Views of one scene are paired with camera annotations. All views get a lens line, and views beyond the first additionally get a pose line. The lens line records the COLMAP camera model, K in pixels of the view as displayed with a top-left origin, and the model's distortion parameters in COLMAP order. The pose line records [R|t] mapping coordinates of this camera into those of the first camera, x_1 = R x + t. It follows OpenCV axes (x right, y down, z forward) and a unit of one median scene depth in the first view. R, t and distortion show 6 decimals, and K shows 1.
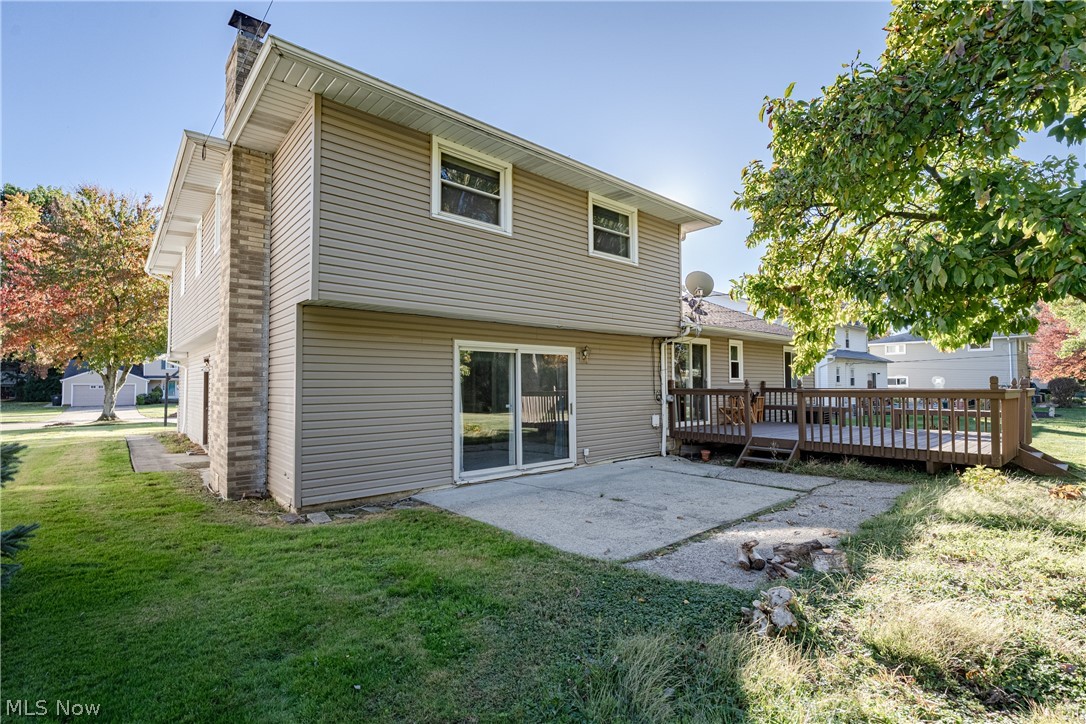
lens RADIAL K [[481.2, 0, 527.2], [0, 481.2, 378.1], [0, 0, 1]] dist [-0.000435, -0.000087]
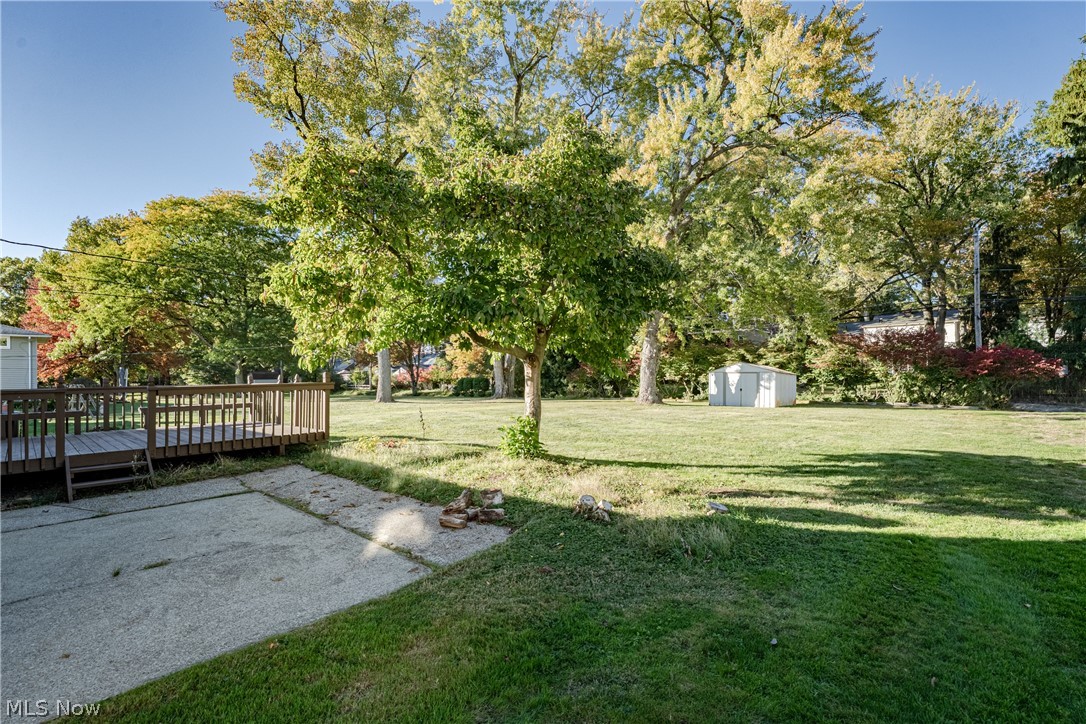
lens RADIAL K [[481.2, 0, 527.2], [0, 481.2, 378.1], [0, 0, 1]] dist [-0.000435, -0.000087]
pose [[-0.082094, -0.001668, 0.996623, -0.570656], [0.001441, 0.999997, 0.001793, 0.005123], [-0.996624, 0.001583, -0.082091, 0.659470]]
